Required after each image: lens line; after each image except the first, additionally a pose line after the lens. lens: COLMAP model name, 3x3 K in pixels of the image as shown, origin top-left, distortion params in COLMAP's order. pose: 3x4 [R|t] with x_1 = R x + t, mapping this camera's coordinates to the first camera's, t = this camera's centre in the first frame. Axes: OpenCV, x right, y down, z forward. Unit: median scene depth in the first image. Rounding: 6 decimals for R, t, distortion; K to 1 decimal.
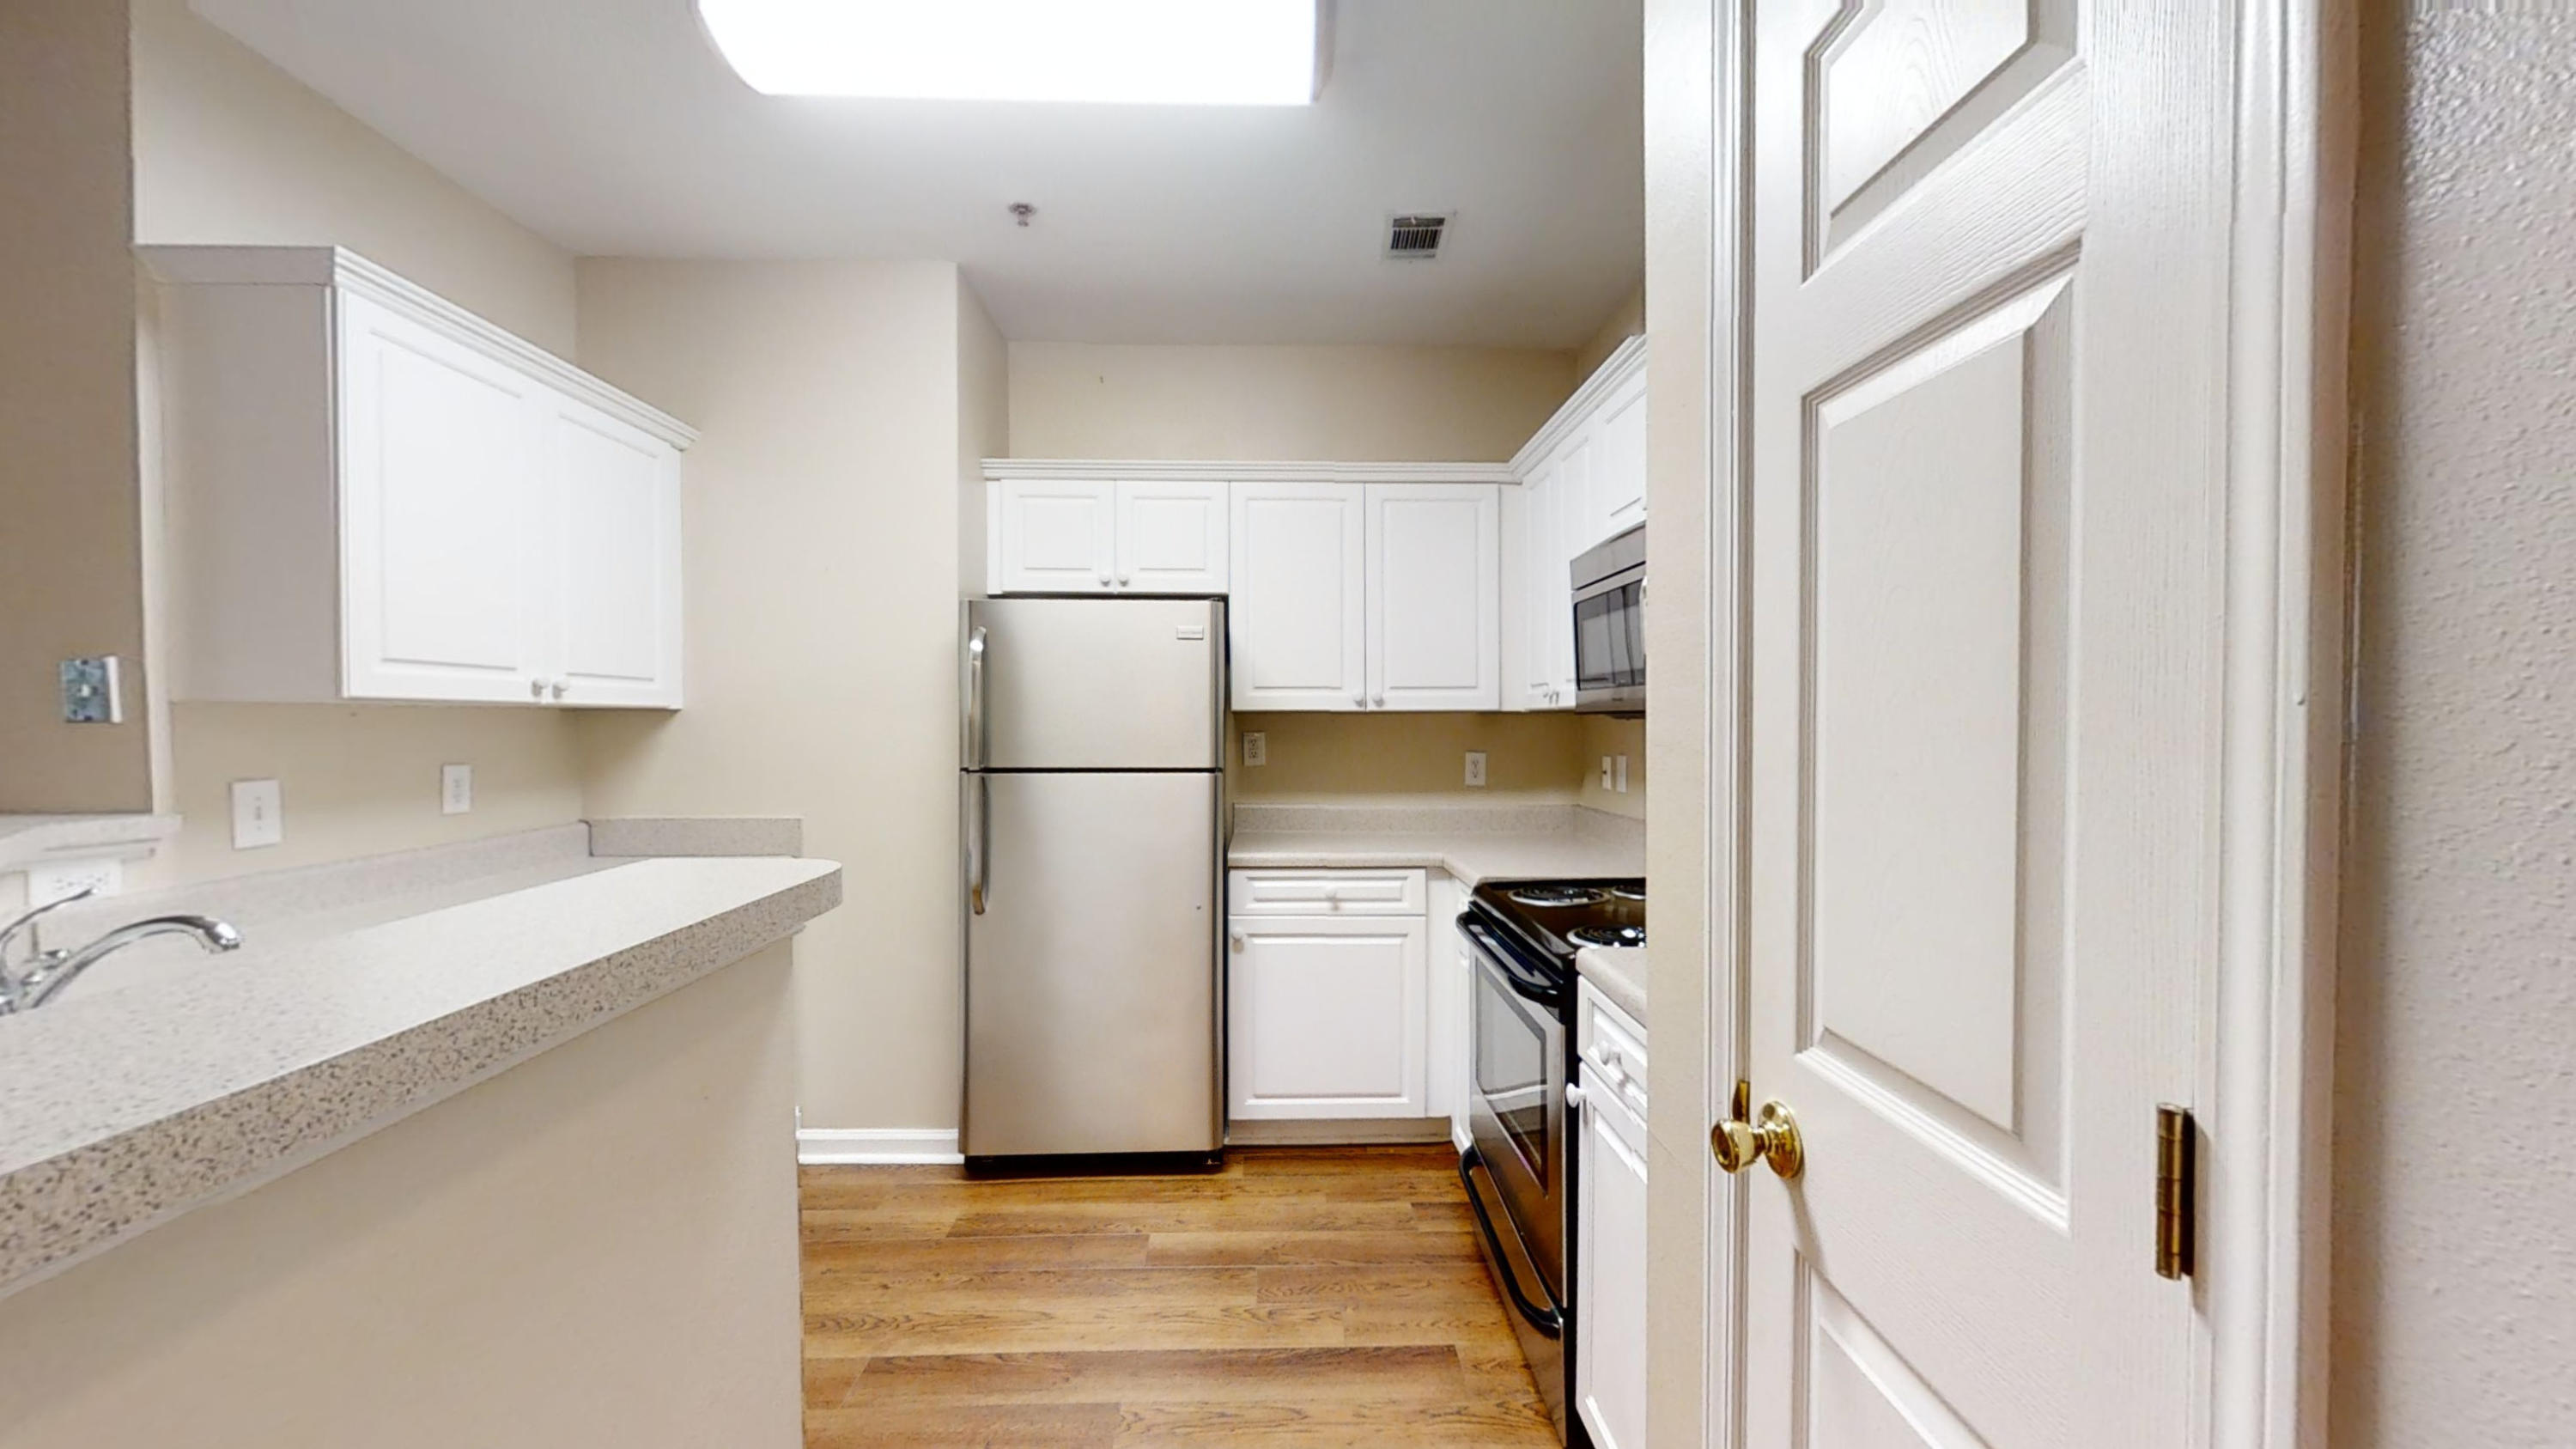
lens RADIAL K [[945.9, 0, 1288.0], [0, 945.9, 724.5], [0, 0, 1]] dist [0.000390, 0.000005]
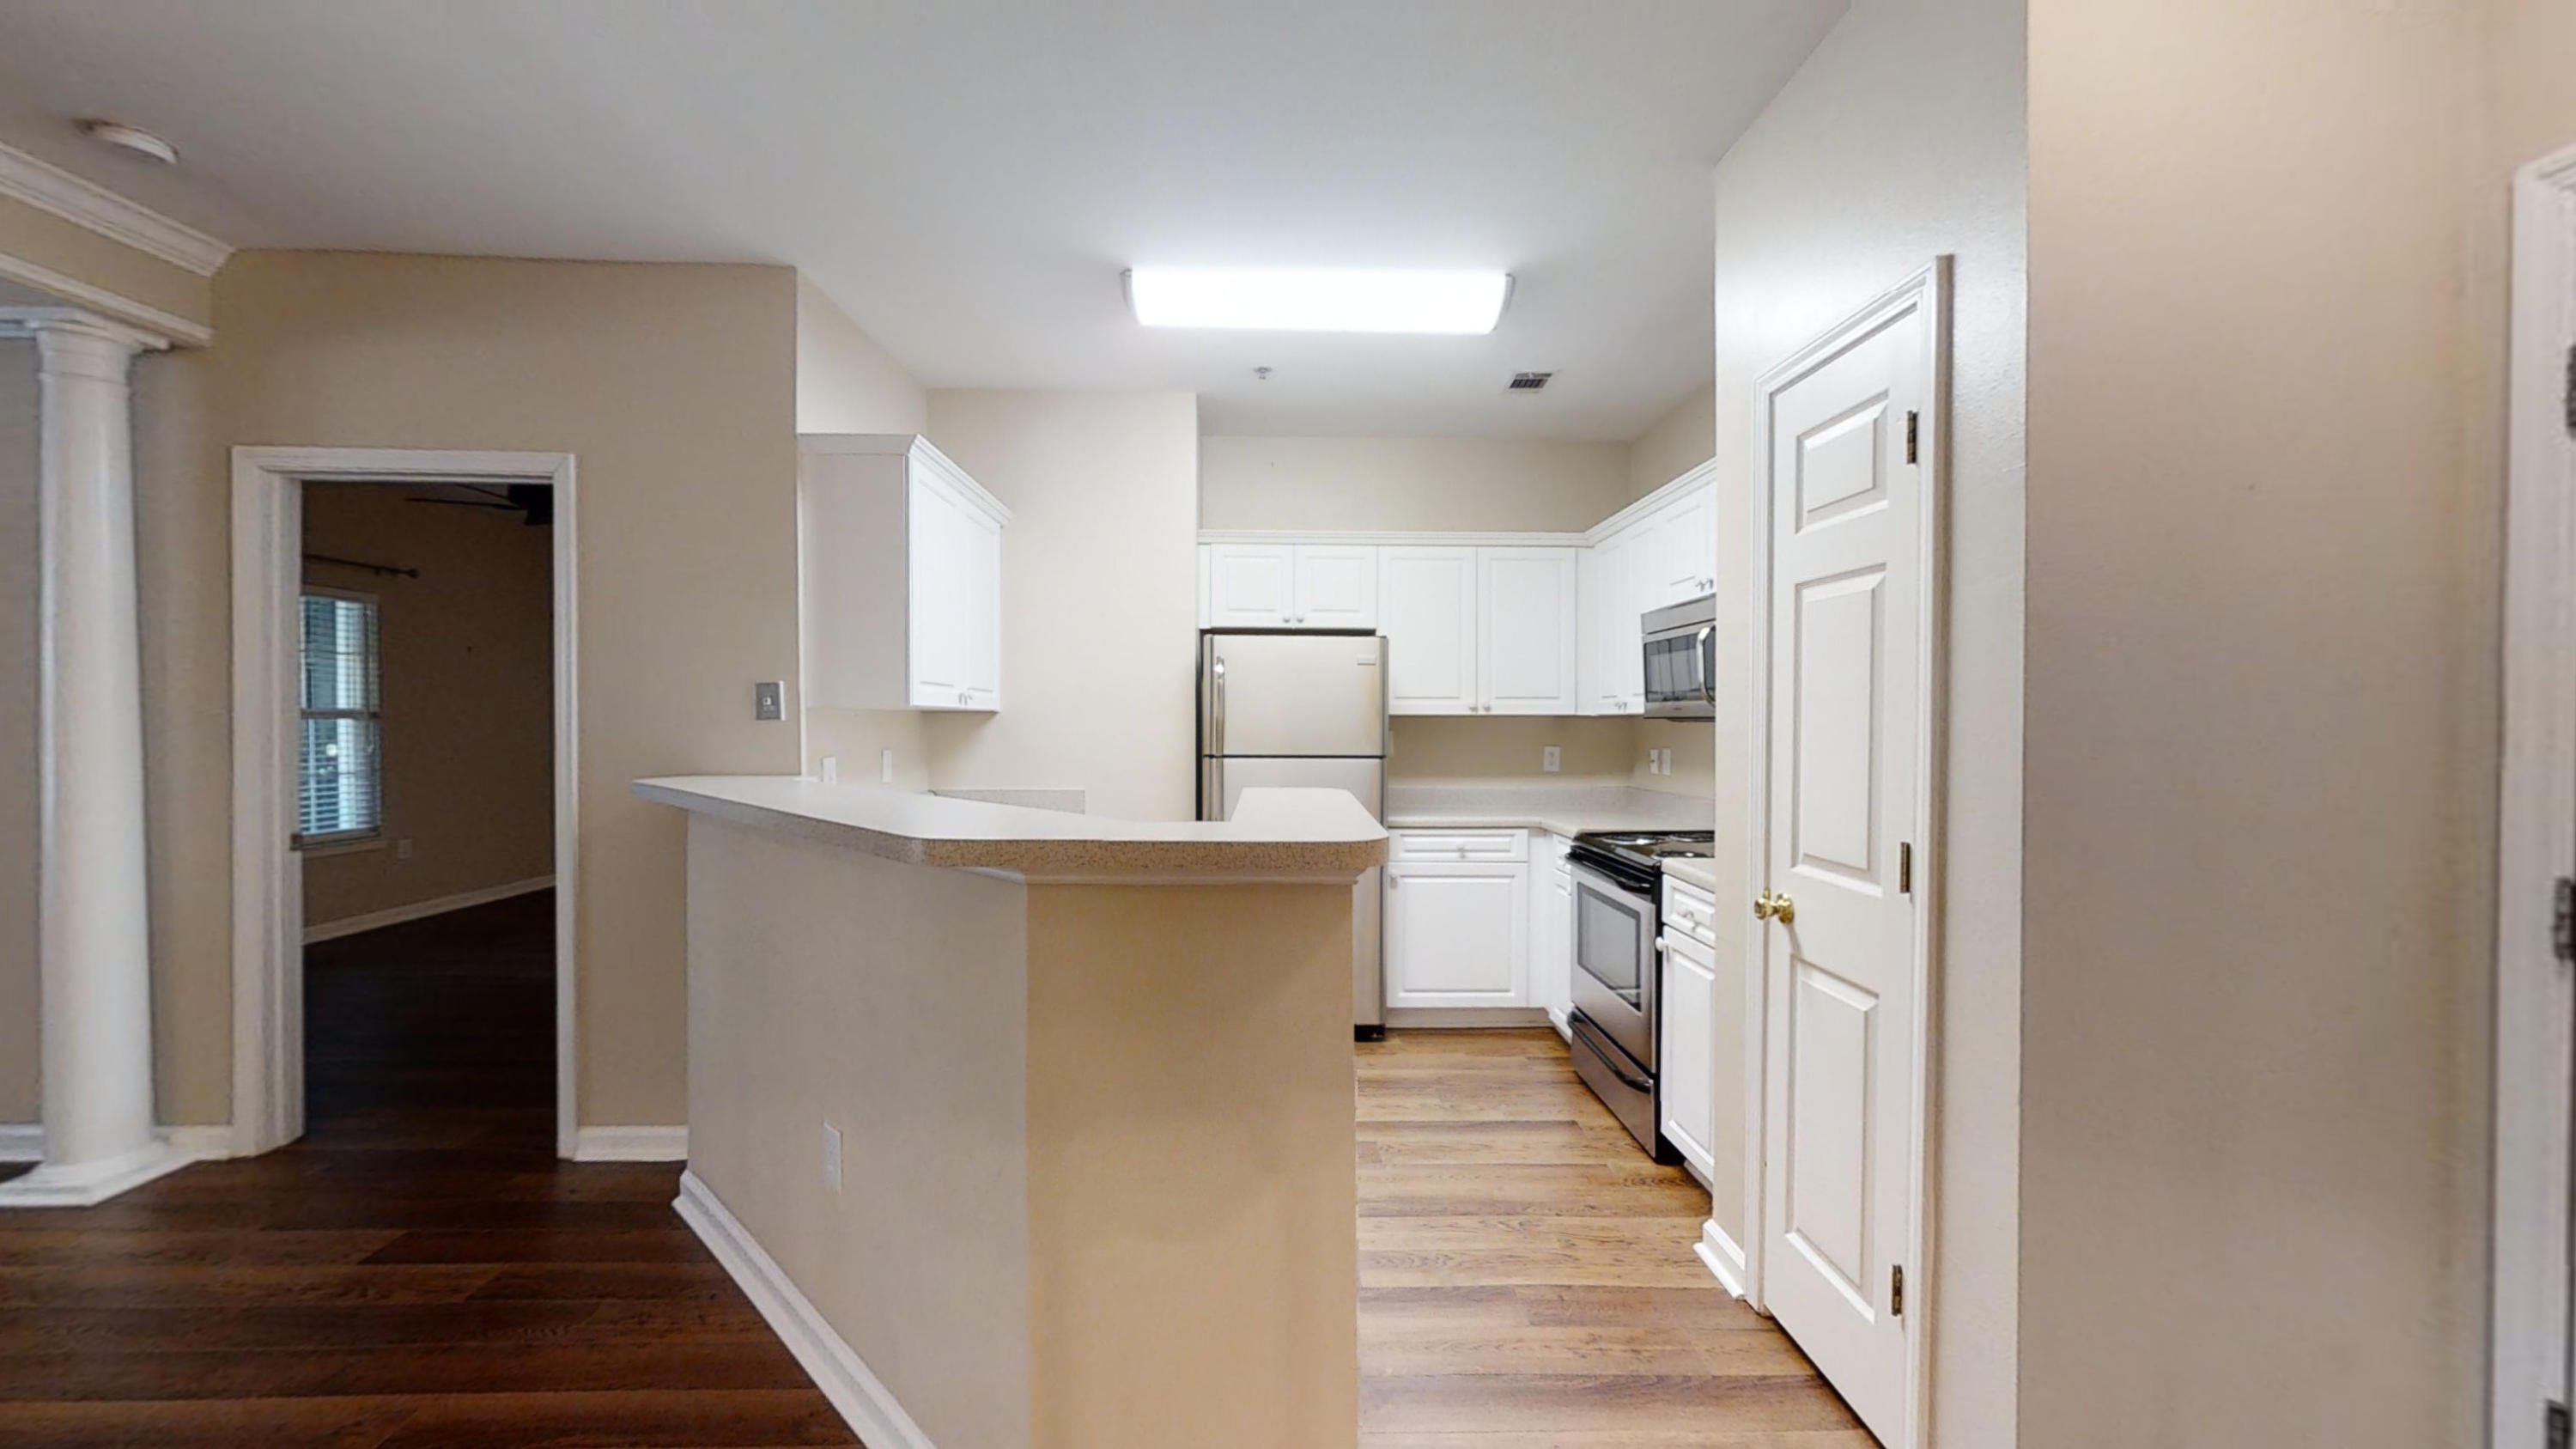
lens RADIAL K [[945.9, 0, 1288.0], [0, 945.9, 724.5], [0, 0, 1]] dist [0.000390, 0.000005]
pose [[0.999991, 0.004269, -0.000459, -0.235731], [-0.004269, 0.999991, -0.000263, 0.001178], [0.000458, 0.000265, 1.000000, -0.445943]]
